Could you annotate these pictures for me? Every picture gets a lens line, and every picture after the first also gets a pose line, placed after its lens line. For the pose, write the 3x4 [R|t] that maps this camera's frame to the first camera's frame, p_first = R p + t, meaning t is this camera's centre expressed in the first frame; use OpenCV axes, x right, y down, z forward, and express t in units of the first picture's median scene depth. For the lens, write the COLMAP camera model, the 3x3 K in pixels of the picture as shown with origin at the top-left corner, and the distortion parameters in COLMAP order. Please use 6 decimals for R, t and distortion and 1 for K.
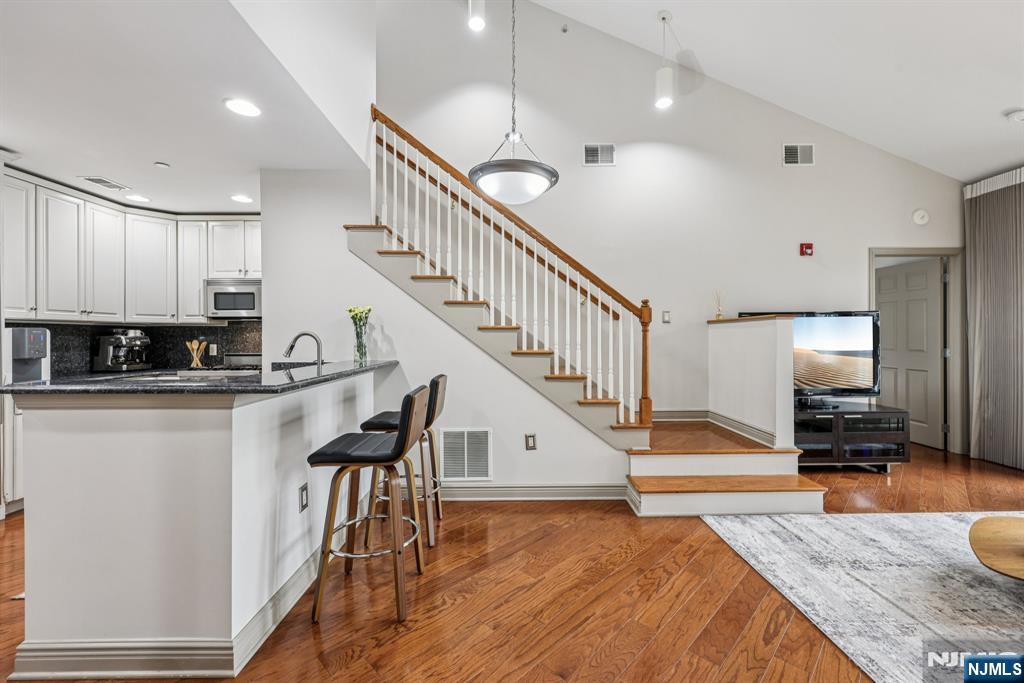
lens RADIAL K [[423.1, 0, 512.8], [0, 423.1, 334.8], [0, 0, 1]] dist [0.002095, 0.000038]
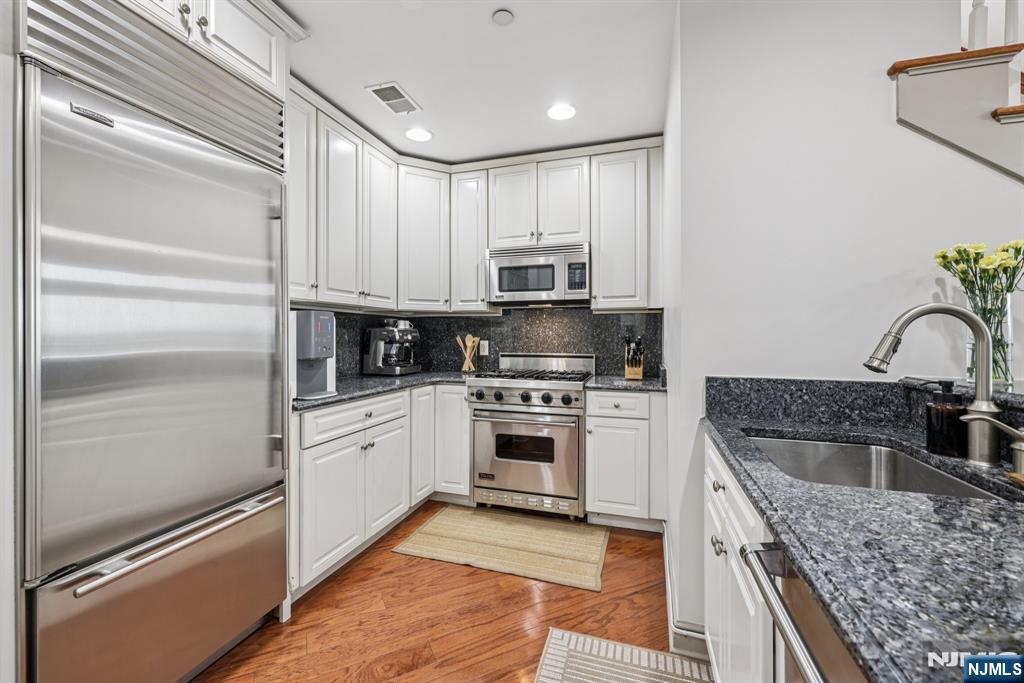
lens RADIAL K [[408.5, 0, 515.0], [0, 408.5, 335.7], [0, 0, 1]] dist [-0.001247, -0.000032]
pose [[0.951423, 0.002559, -0.307876, -0.630571], [-0.002215, 0.999996, 0.001466, 0.018568], [0.307879, -0.000713, 0.951425, 0.480044]]
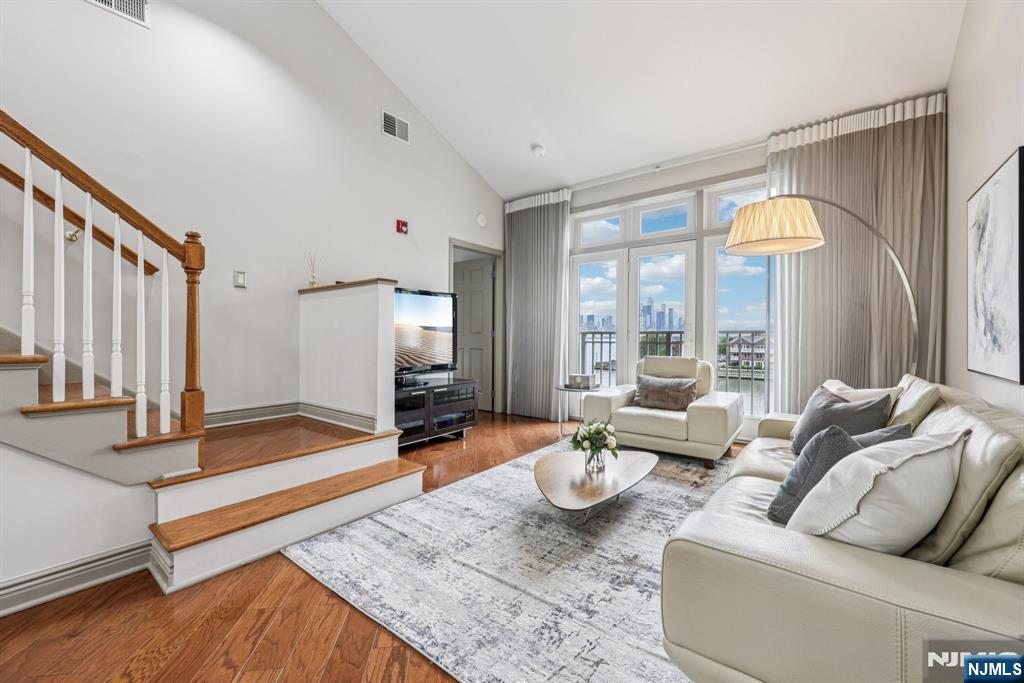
lens RADIAL K [[415.2, 0, 513.6], [0, 415.2, 336.8], [0, 0, 1]] dist [0.000428, 0.000034]
pose [[0.624454, 0.004132, 0.781051, 0.134220], [-0.007602, 0.999971, 0.000788, 0.068521], [-0.781025, -0.006430, 0.624467, 0.254776]]
